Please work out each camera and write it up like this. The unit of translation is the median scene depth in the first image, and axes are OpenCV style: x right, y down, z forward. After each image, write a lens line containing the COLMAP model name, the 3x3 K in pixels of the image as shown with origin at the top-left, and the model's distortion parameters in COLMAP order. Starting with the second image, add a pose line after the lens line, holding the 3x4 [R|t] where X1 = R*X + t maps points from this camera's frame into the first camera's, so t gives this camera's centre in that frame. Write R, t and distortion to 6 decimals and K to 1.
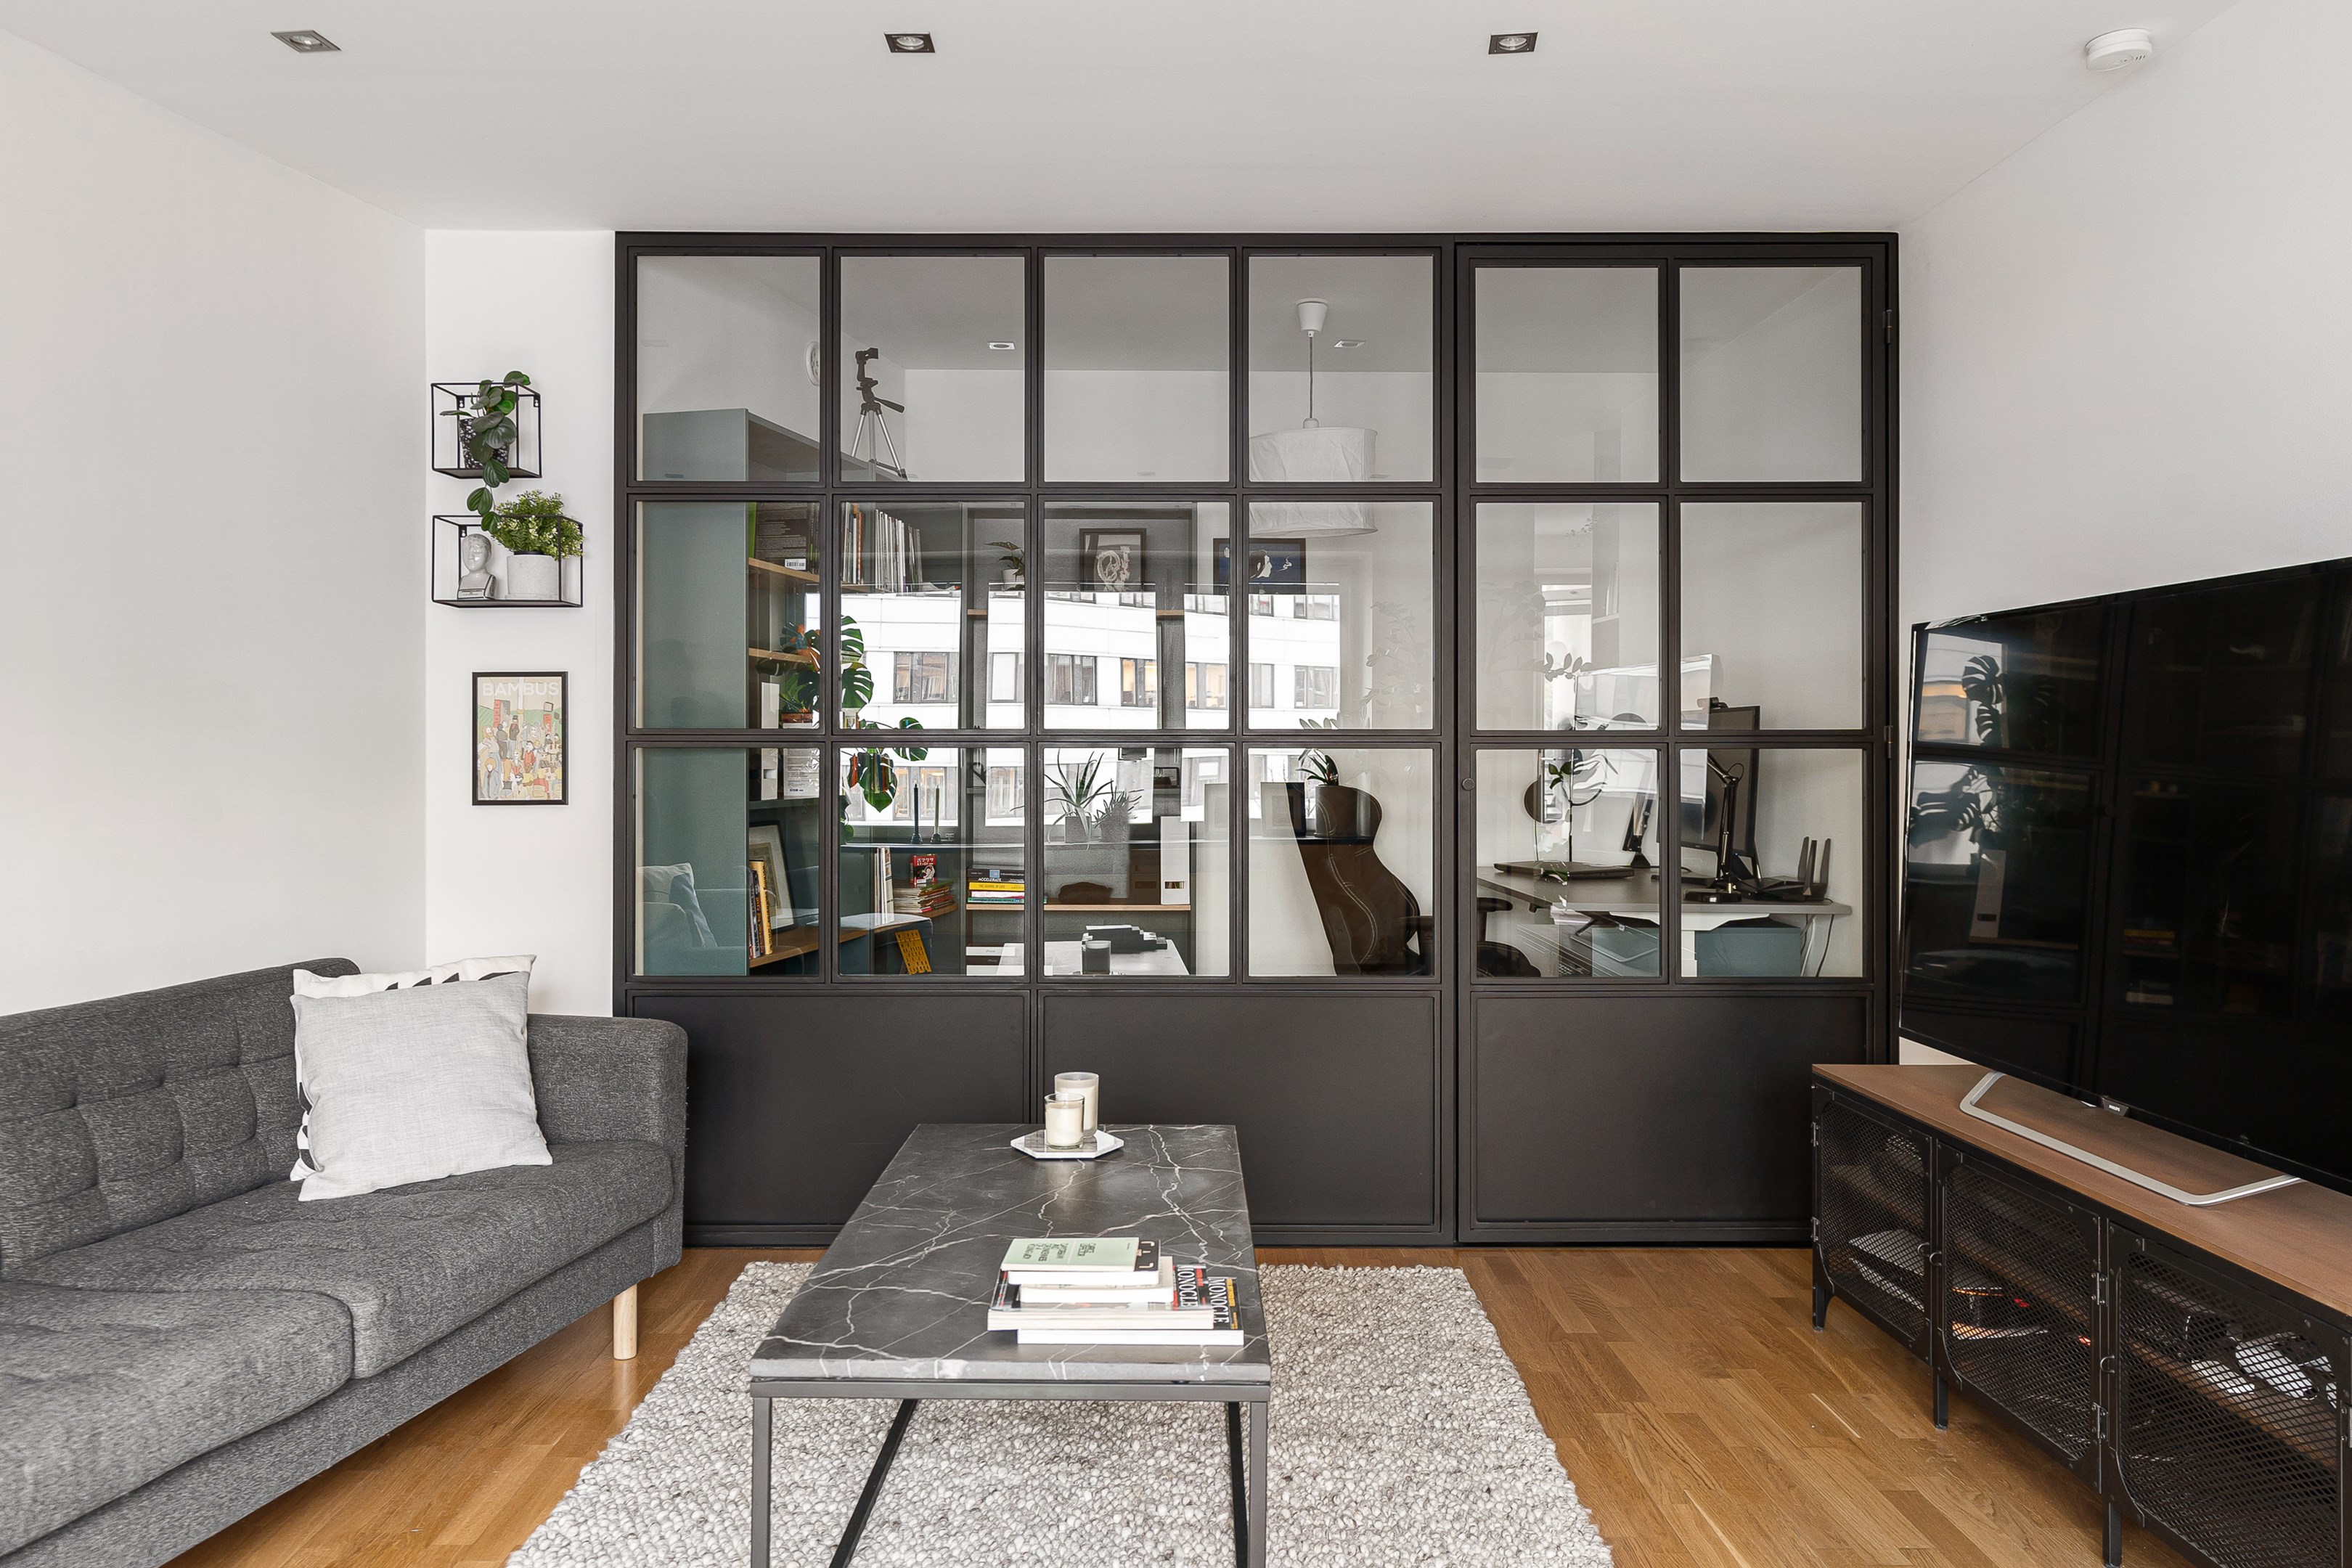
lens RADIAL K [[1673.7, 0, 1156.6], [0, 1673.7, 775.4], [0, 0, 1]] dist [0.018425, -0.003753]
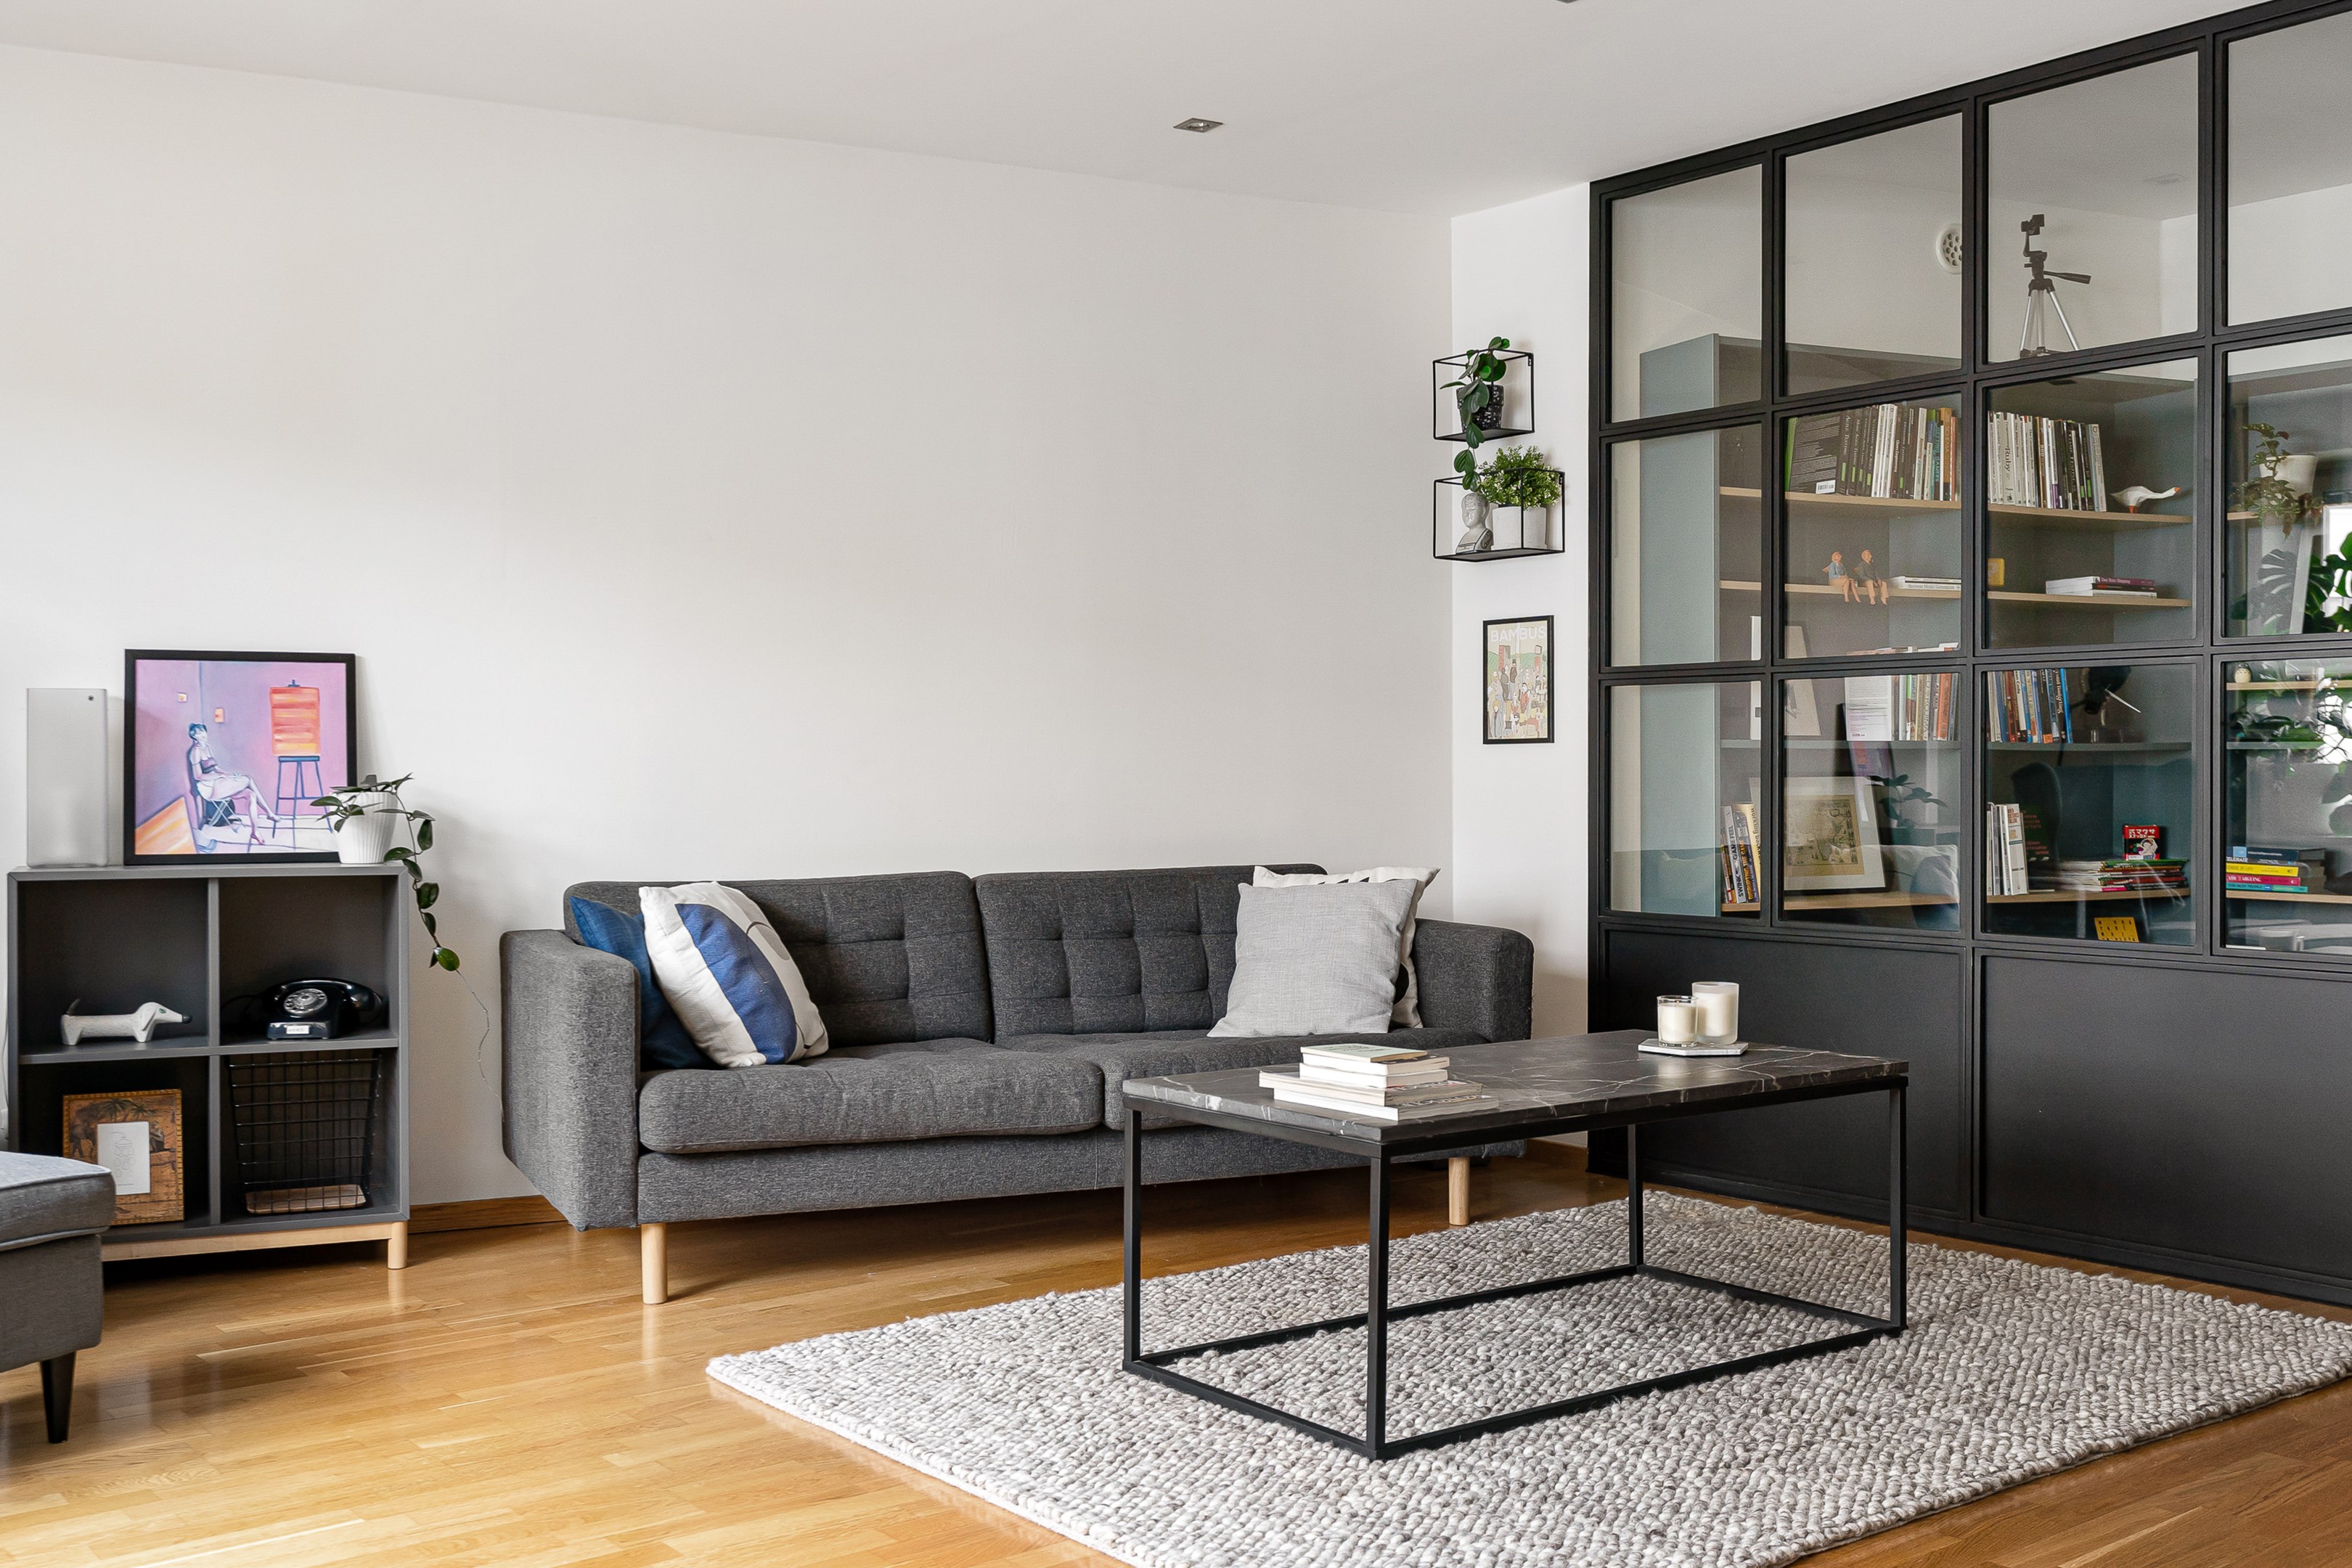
lens RADIAL K [[2258.3, 0, 1143.2], [0, 2258.3, 820.0], [0, 0, 1]] dist [0.023680, 0.000000]
pose [[0.621724, 0.012095, -0.783143, 0.595704], [-0.007731, 0.999927, 0.009305, 0.054843], [0.783198, 0.000270, 0.621772, -0.074216]]
